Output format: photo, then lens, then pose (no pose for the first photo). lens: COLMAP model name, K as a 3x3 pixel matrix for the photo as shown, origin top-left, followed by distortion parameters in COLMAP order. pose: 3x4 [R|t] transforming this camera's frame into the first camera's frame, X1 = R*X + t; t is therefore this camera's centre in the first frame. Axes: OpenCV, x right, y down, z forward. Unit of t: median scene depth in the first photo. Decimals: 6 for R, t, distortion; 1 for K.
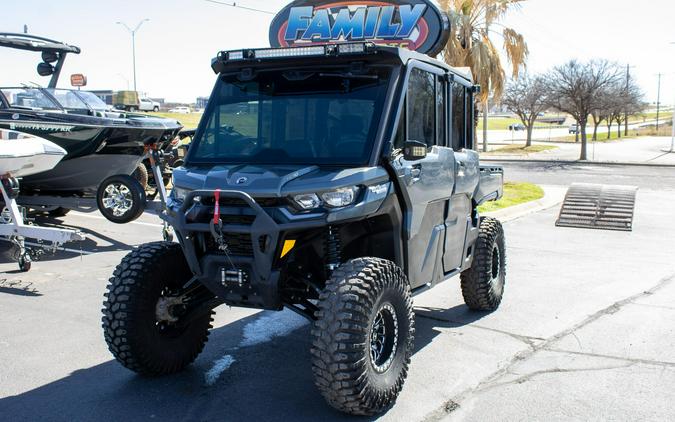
lens RADIAL K [[700.6, 0, 342.3], [0, 700.6, 207.3], [0, 0, 1]] dist [-0.069487, 0.000000]
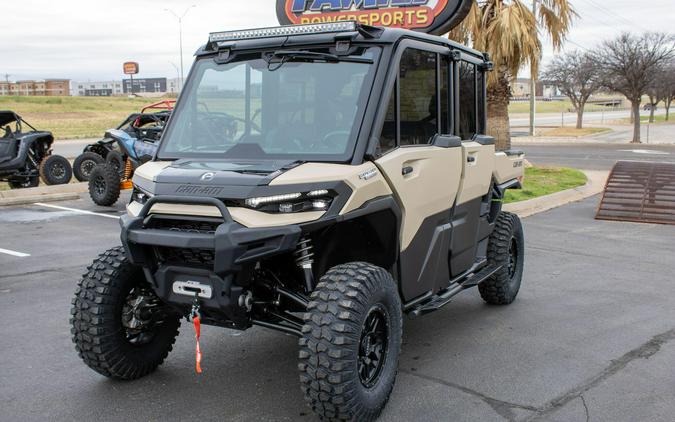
lens RADIAL K [[700.6, 0, 332.4], [0, 700.6, 209.3], [0, 0, 1]] dist [-0.069487, 0.000000]
pose [[0.996354, 0.000641, -0.085312, 0.051191], [0.001388, 0.999718, 0.023726, -0.005487], [0.085303, -0.023758, 0.996072, 0.109370]]
